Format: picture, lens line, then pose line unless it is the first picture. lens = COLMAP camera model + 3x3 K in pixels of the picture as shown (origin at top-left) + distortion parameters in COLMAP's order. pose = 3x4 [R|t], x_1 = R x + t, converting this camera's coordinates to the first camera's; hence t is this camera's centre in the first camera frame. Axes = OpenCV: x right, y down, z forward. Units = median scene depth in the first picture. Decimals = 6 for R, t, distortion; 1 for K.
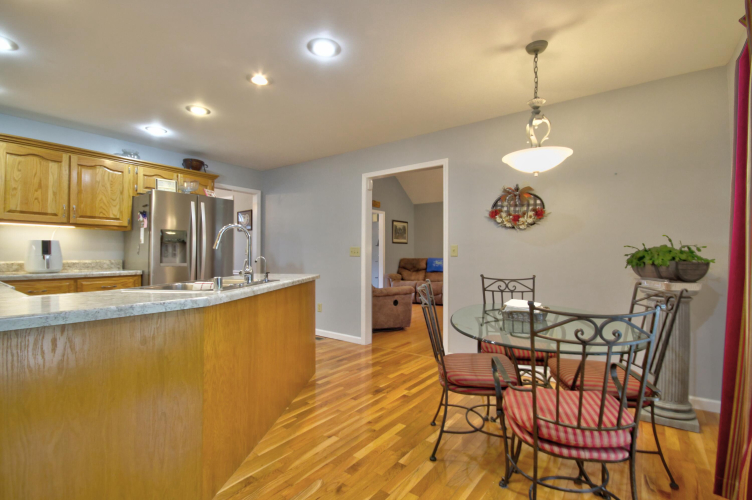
lens RADIAL K [[349.0, 0, 371.0], [0, 349.0, 252.0], [0, 0, 1]] dist [0.019590, -0.016076]
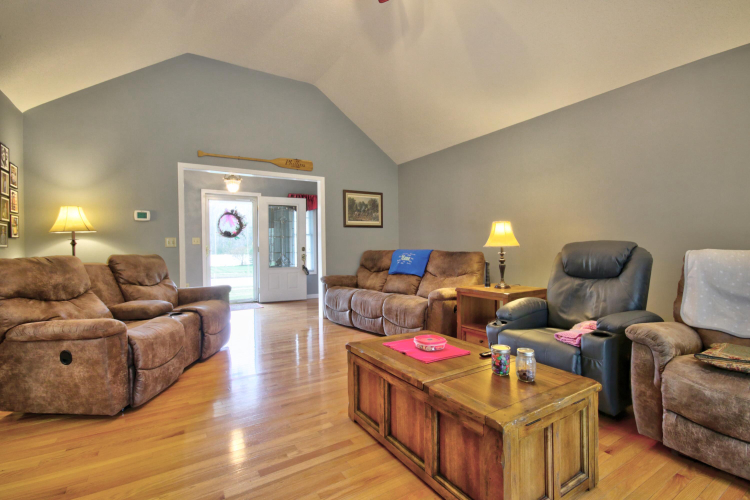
lens RADIAL K [[348.1, 0, 370.0], [0, 348.1, 252.0], [0, 0, 1]] dist [0.019590, -0.016076]
pose [[0.932832, -0.012624, -0.360089, 0.328990], [0.019833, 0.999670, 0.016332, 0.010335], [0.359764, -0.022377, 0.932775, 0.428438]]
